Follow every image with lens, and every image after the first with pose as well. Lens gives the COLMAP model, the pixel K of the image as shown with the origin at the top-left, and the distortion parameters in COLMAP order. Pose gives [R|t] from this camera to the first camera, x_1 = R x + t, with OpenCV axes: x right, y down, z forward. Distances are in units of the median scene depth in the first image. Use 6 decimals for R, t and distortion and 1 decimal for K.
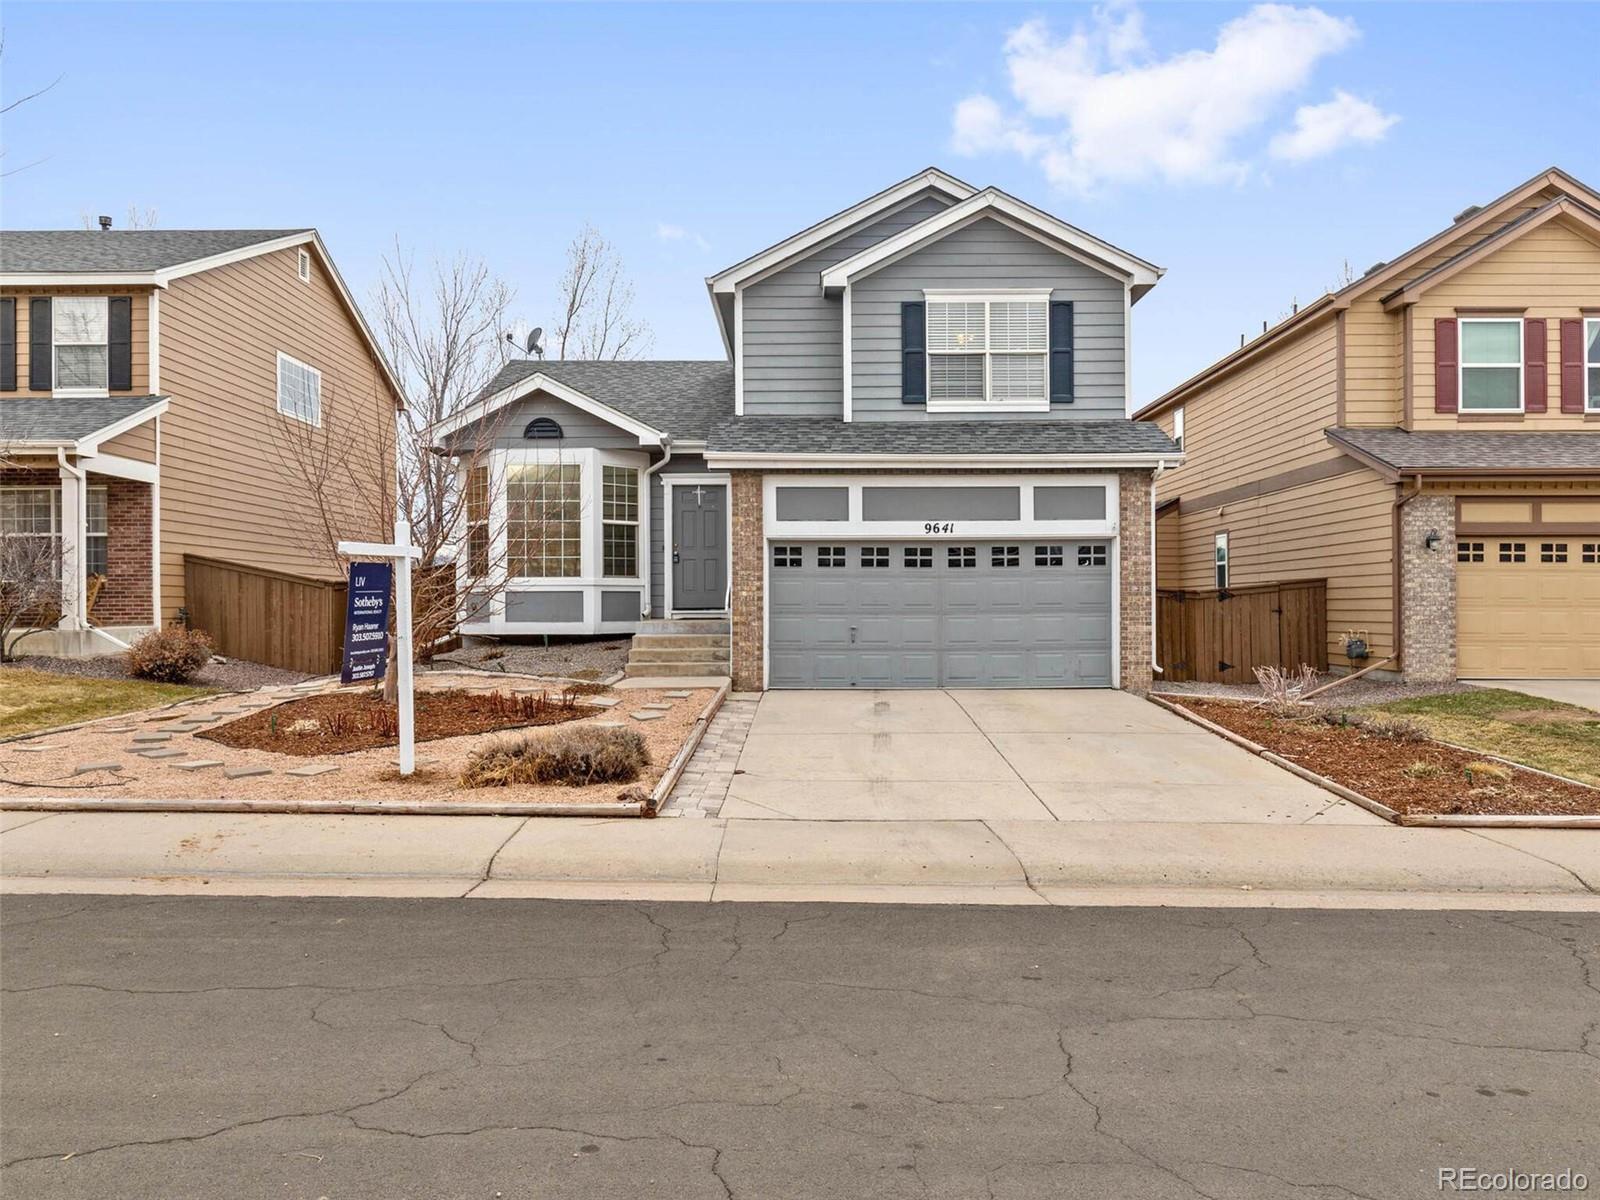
lens RADIAL K [[1081.8, 0, 797.3], [0, 1081.8, 598.9], [0, 0, 1]] dist [-0.019646, 0.004285]
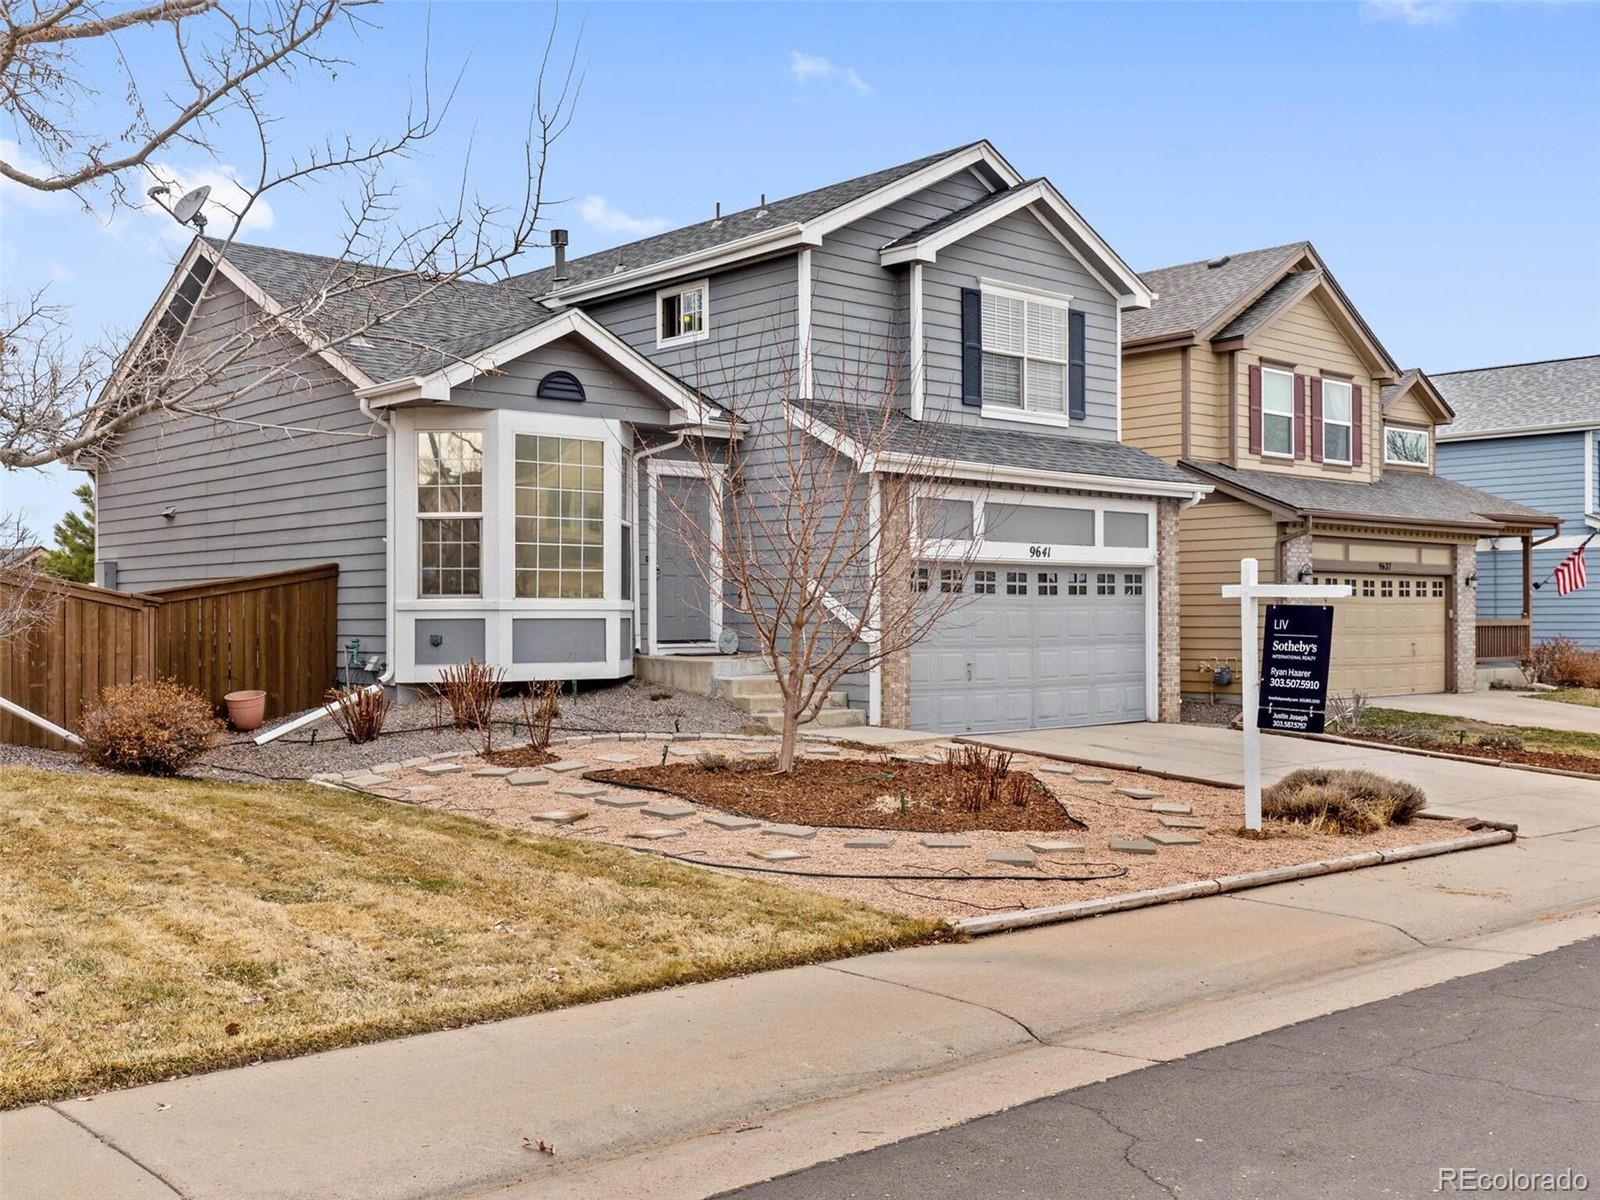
lens RADIAL K [[1609.3, 0, 799.8], [0, 1609.3, 602.7], [0, 0, 1]] dist [-0.055851, 0.000000]
pose [[0.734781, 0.007881, 0.678259, -0.873573], [-0.005394, 0.999969, -0.005776, -0.013056], [-0.678283, 0.000586, 0.734800, 0.140305]]
